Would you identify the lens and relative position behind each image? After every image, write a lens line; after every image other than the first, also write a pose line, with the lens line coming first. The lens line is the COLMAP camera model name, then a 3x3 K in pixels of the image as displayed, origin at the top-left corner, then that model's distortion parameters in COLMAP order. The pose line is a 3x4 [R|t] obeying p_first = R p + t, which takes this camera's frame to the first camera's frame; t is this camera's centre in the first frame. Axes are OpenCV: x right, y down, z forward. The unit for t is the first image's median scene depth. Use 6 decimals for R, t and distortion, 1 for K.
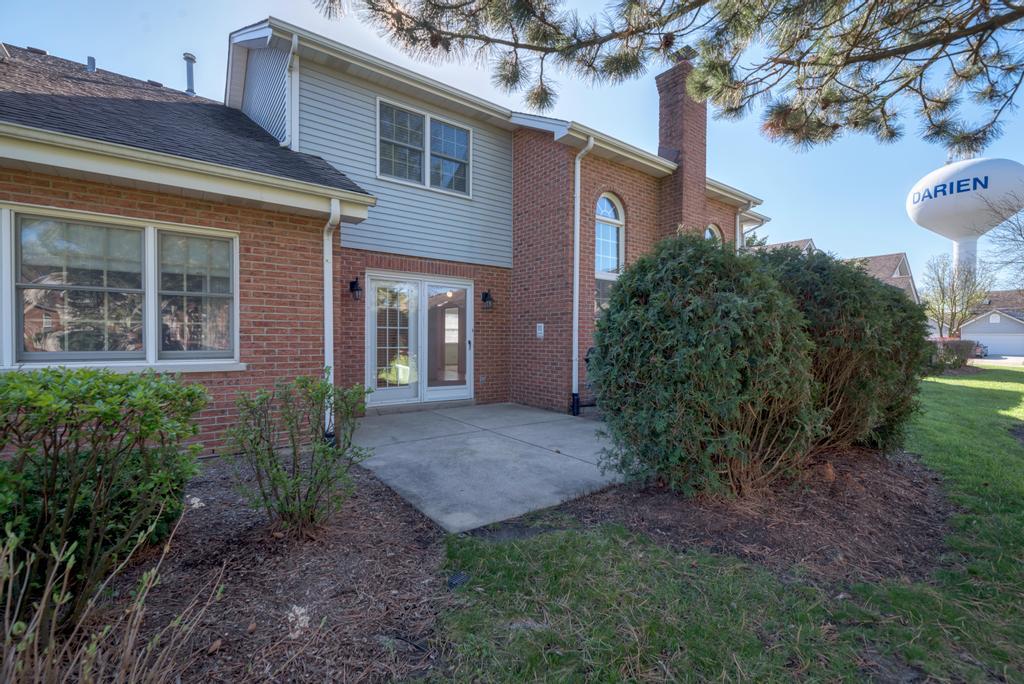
lens RADIAL K [[454.3, 0, 510.7], [0, 454.3, 339.5], [0, 0, 1]] dist [0.003796, -0.000602]
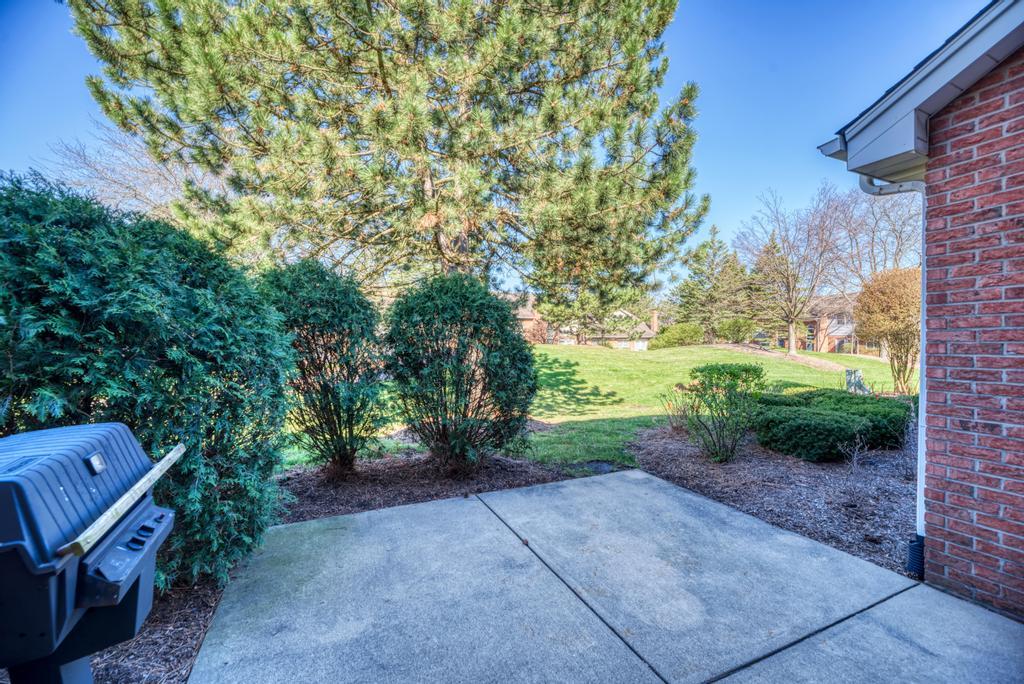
lens RADIAL K [[422.7, 0, 512.4], [0, 422.7, 341.3], [0, 0, 1]] dist [-0.000664, 0.000024]
pose [[-0.975881, -0.003340, 0.218276, -0.009611], [-0.002029, 0.999979, 0.006227, -0.051485], [-0.218292, 0.005634, -0.975867, 1.942626]]
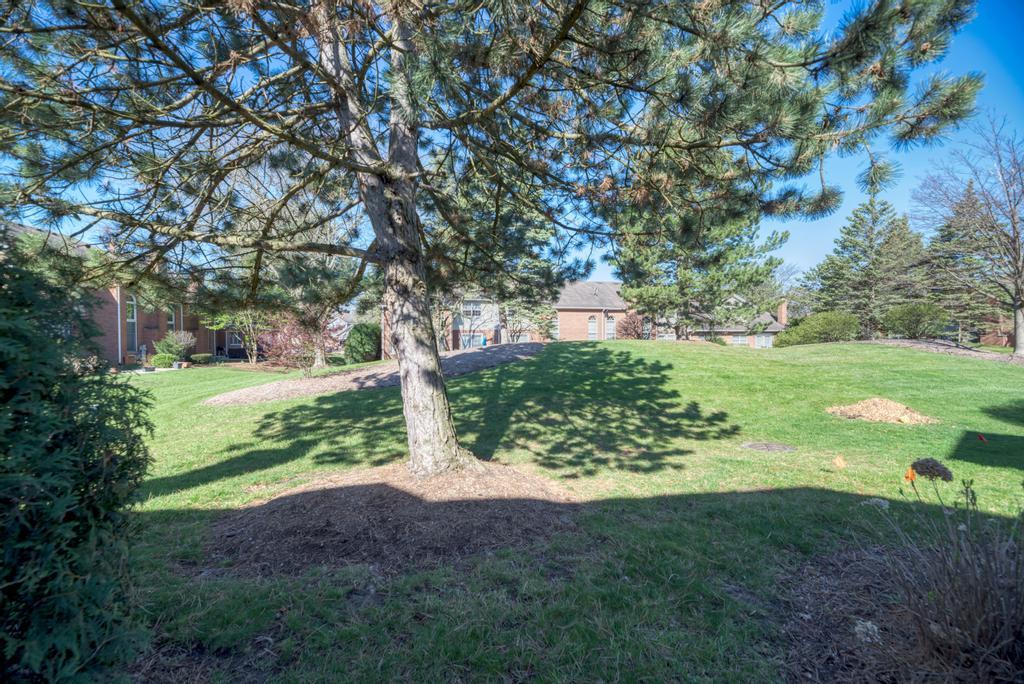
lens RADIAL K [[422.7, 0, 511.8], [0, 422.7, 342.6], [0, 0, 1]] dist [-0.000664, 0.000024]
pose [[-0.896253, -0.008841, 0.443454, -0.027751], [0.000120, 0.999796, 0.020174, -0.044663], [-0.443543, 0.018134, -0.896070, 1.494496]]
